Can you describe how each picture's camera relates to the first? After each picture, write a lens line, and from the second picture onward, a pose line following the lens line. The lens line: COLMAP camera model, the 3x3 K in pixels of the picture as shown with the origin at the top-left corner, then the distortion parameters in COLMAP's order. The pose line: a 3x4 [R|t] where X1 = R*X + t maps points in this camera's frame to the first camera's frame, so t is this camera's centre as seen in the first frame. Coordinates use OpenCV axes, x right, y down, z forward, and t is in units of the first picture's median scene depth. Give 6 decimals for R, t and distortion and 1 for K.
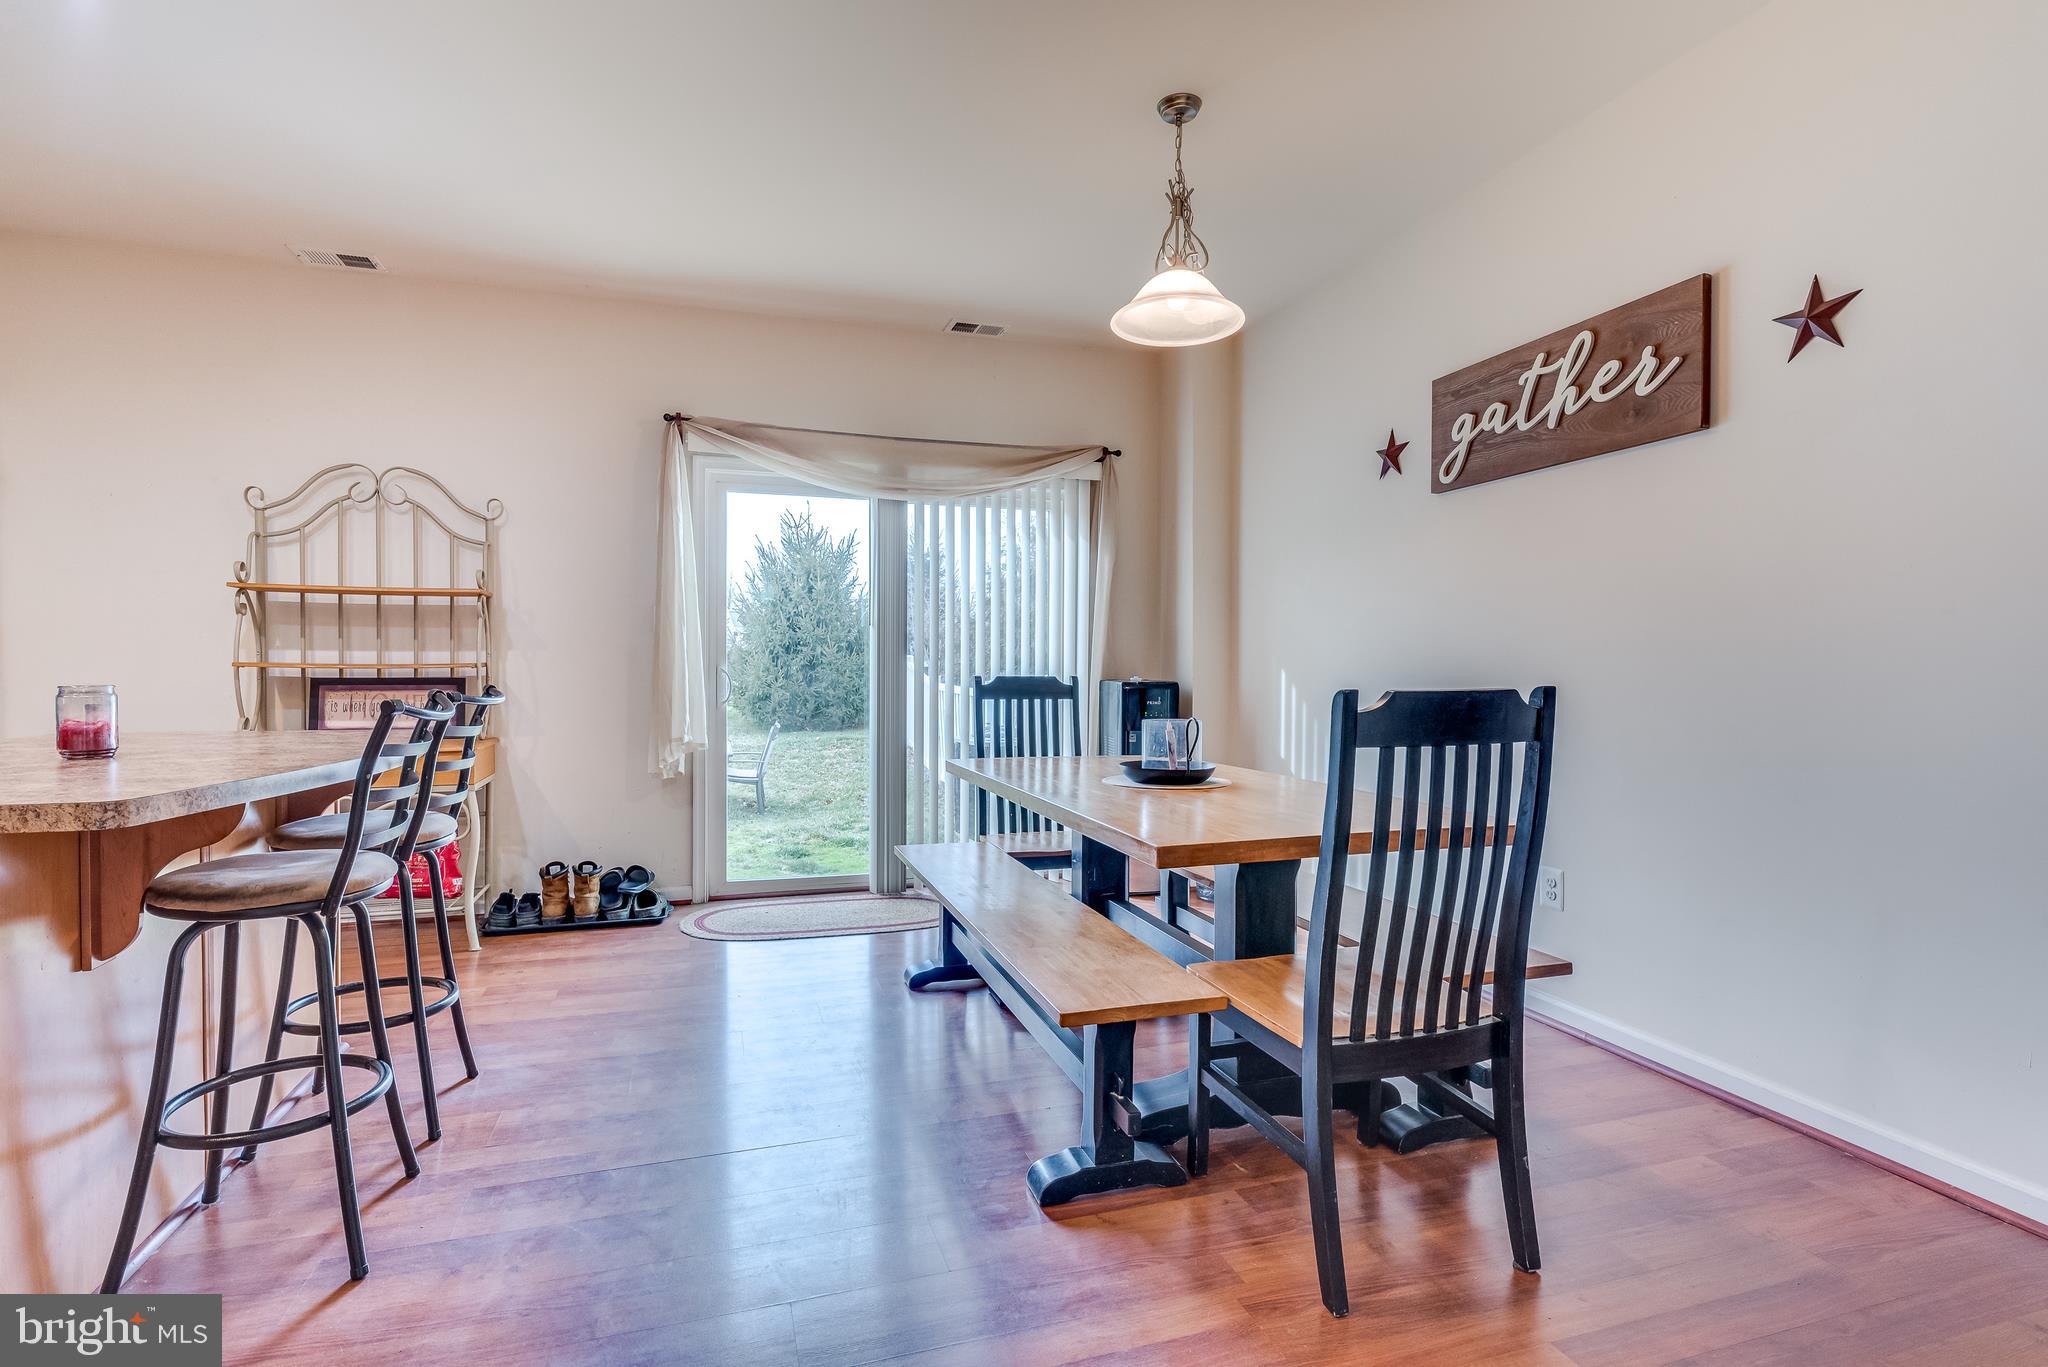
lens RADIAL K [[991.4, 0, 1034.0], [0, 991.4, 675.0], [0, 0, 1]] dist [0.000087, 0.000356]
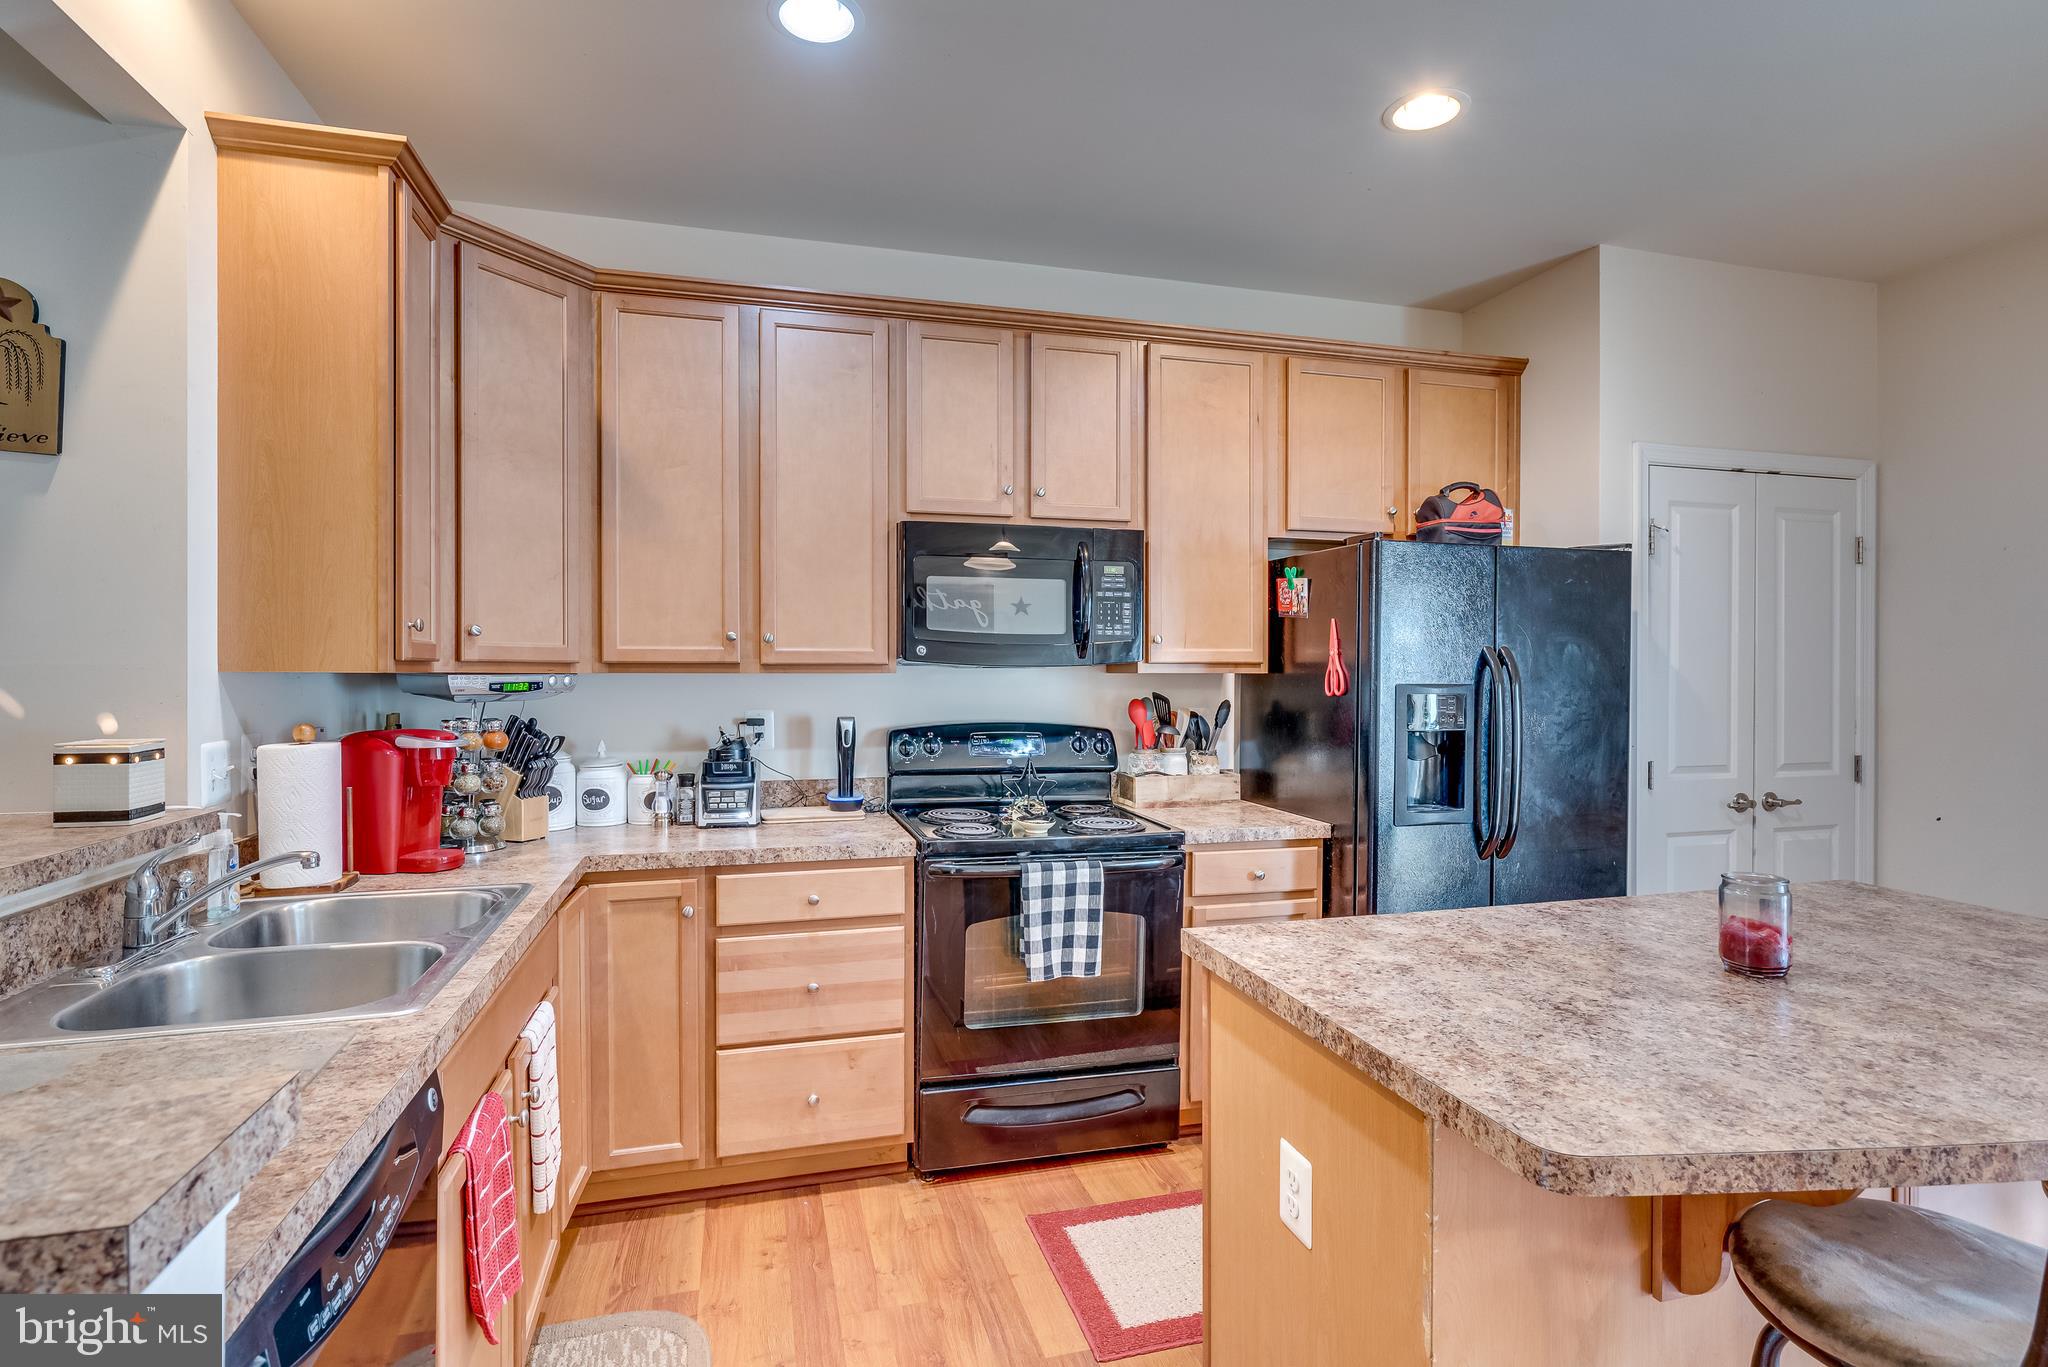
lens RADIAL K [[995.0, 0, 1016.8], [0, 995.0, 674.5], [0, 0, 1]] dist [-0.000876, -0.000524]
pose [[-0.047578, 0.000245, -0.998867, -0.096785], [-0.011525, 0.999933, 0.000794, -0.083800], [0.998801, 0.011550, -0.047572, 0.279899]]
